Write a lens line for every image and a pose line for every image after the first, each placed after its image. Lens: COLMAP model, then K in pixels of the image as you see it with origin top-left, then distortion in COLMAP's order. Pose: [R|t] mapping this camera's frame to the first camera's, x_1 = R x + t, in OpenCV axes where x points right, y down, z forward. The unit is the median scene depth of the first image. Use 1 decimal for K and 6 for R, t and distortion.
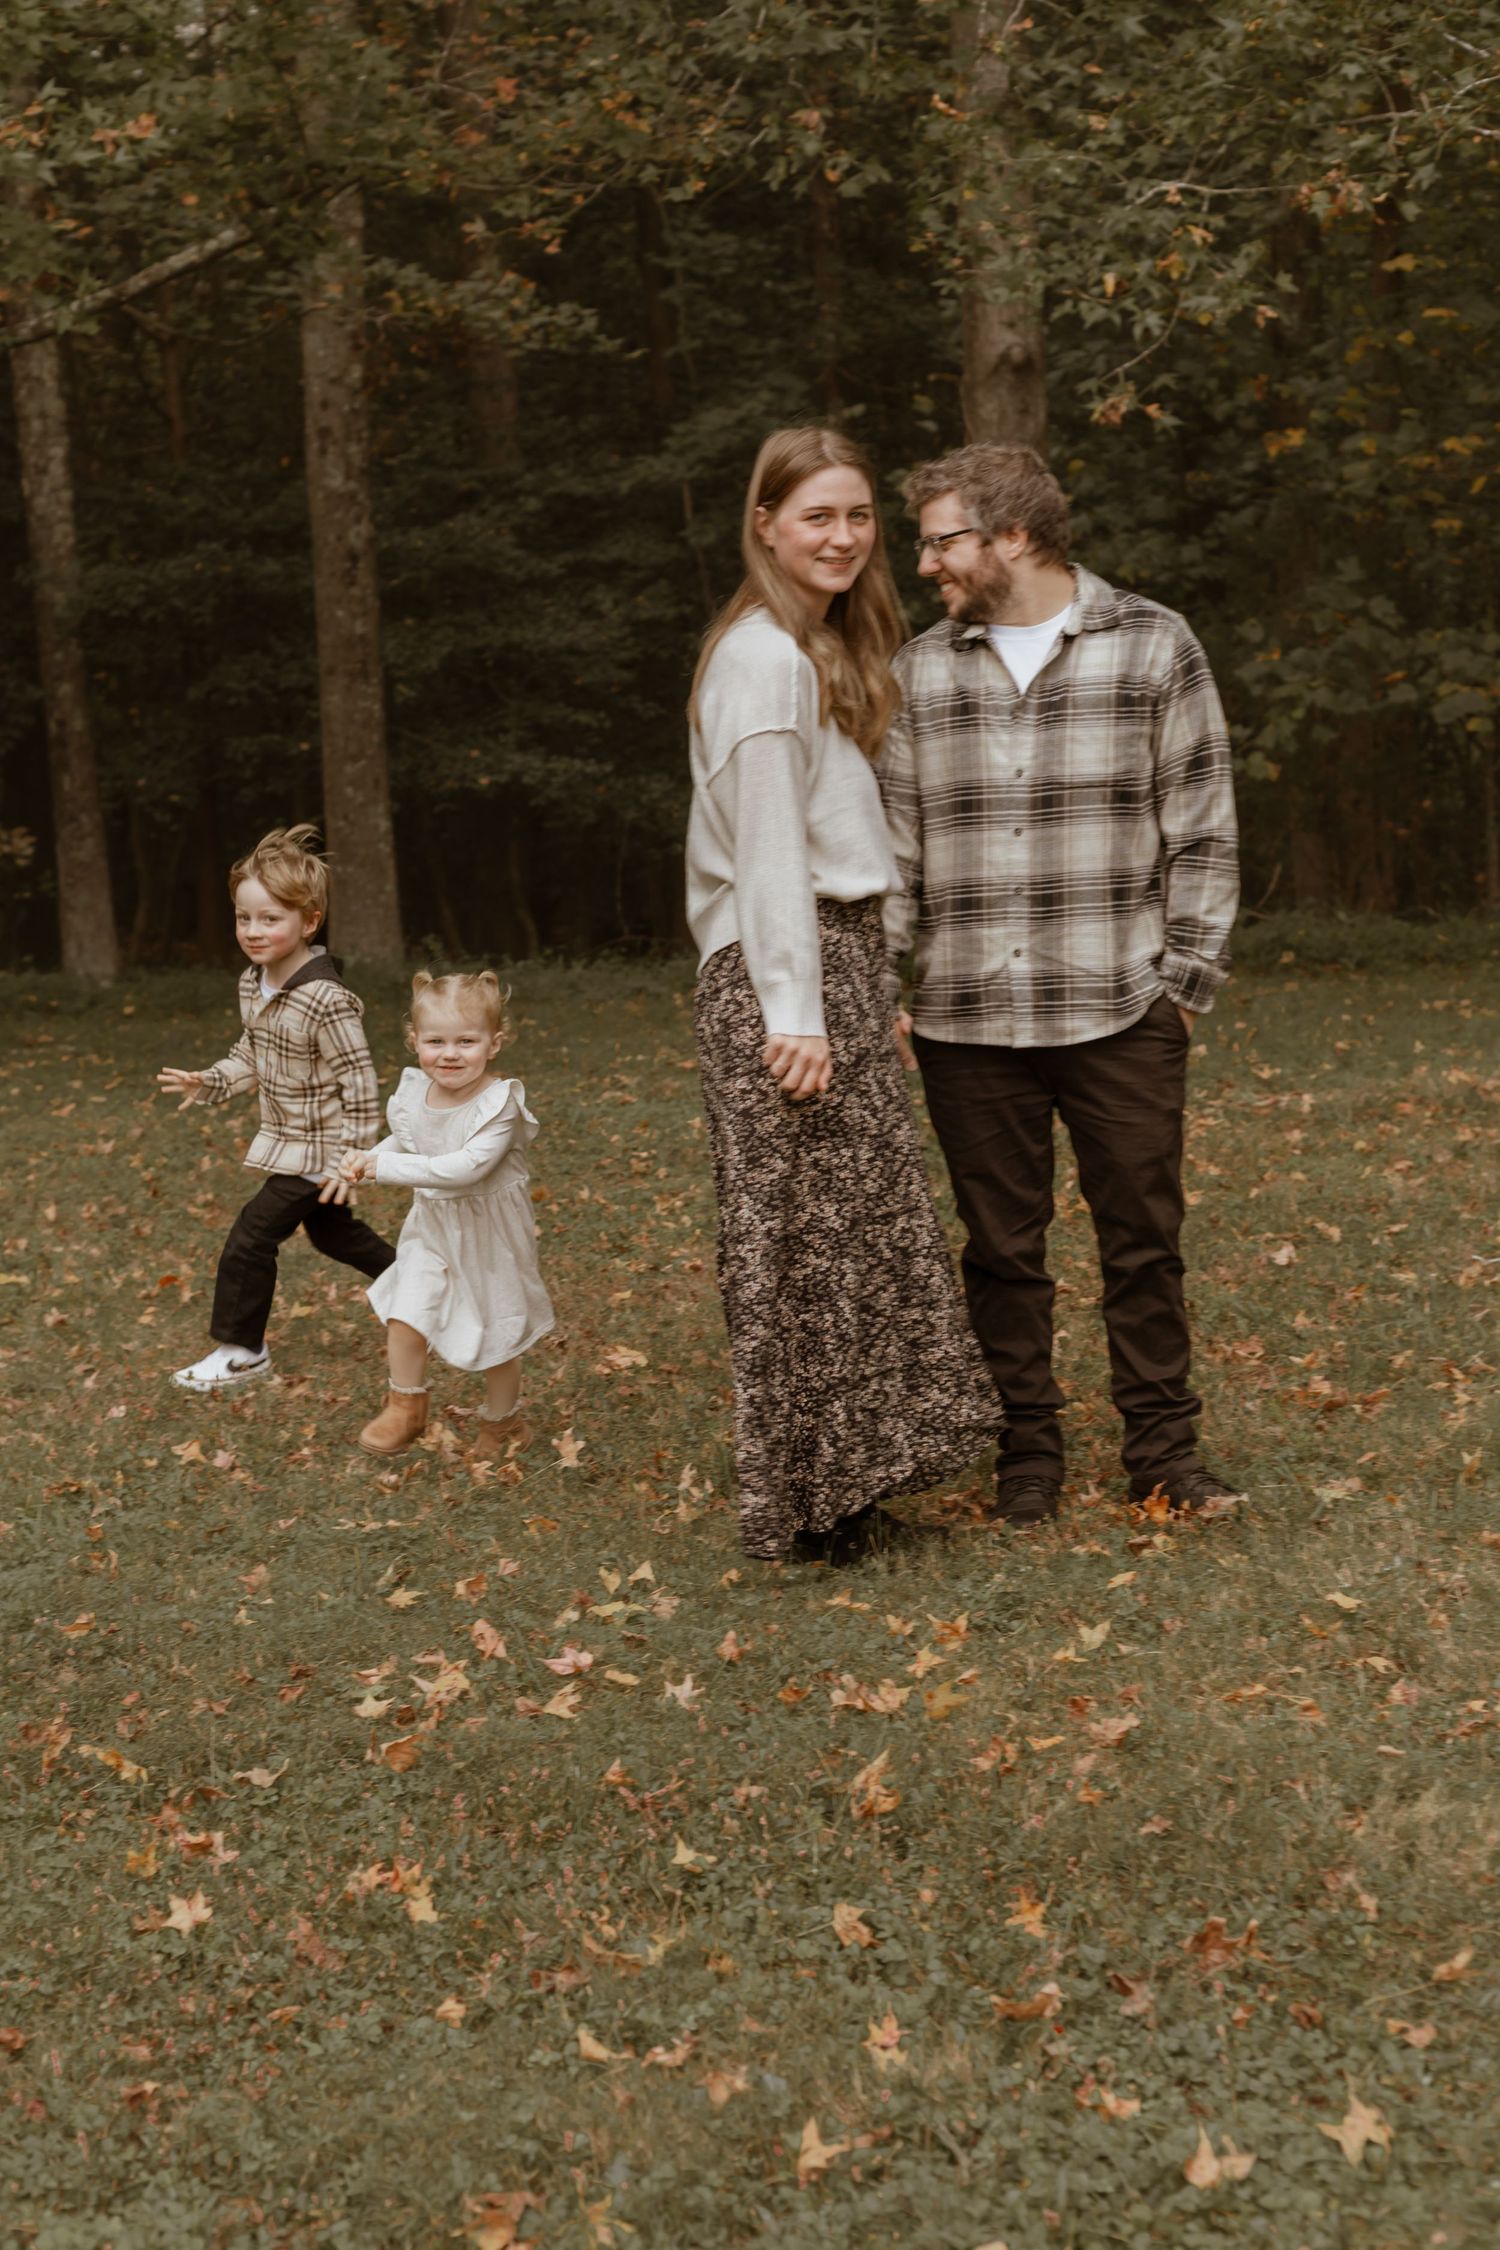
lens RADIAL K [[3385.4, 0, 749.1], [0, 3385.4, 1108.4], [0, 0, 1]] dist [0.024342, 0.000000]
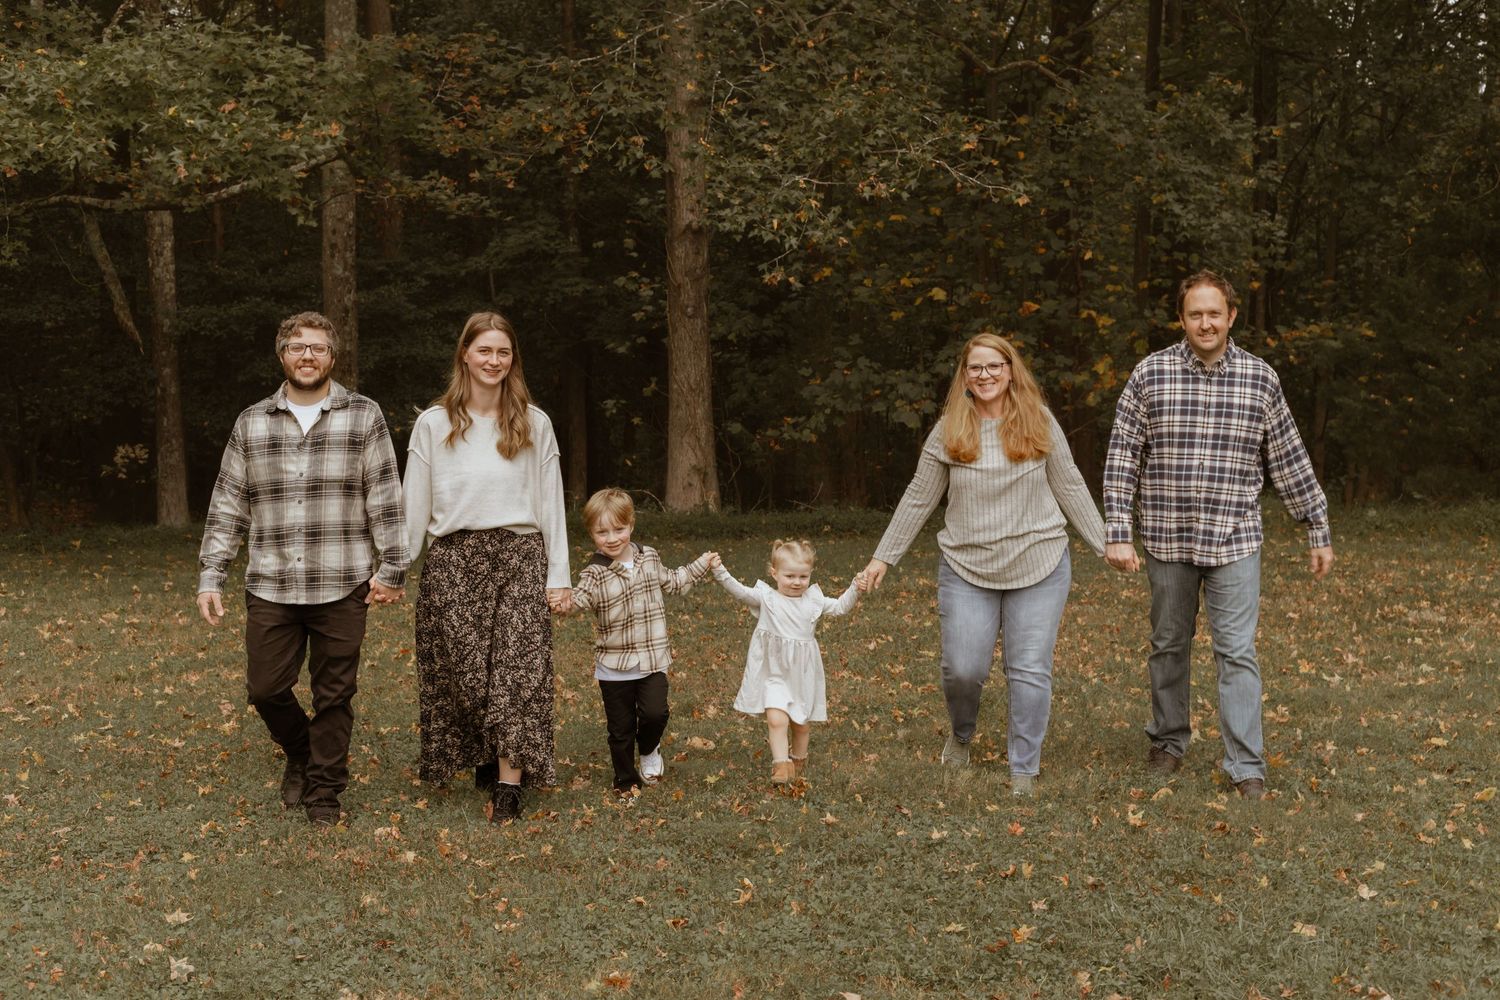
lens RADIAL K [[2257.0, 0, 749.4], [0, 2257.0, 505.6], [0, 0, 1]] dist [0.024342, 0.000000]
pose [[0.985948, 0.024188, 0.165292, -0.145268], [-0.014762, 0.998207, -0.058014, 0.027398], [-0.166399, 0.054759, 0.984537, -0.431880]]
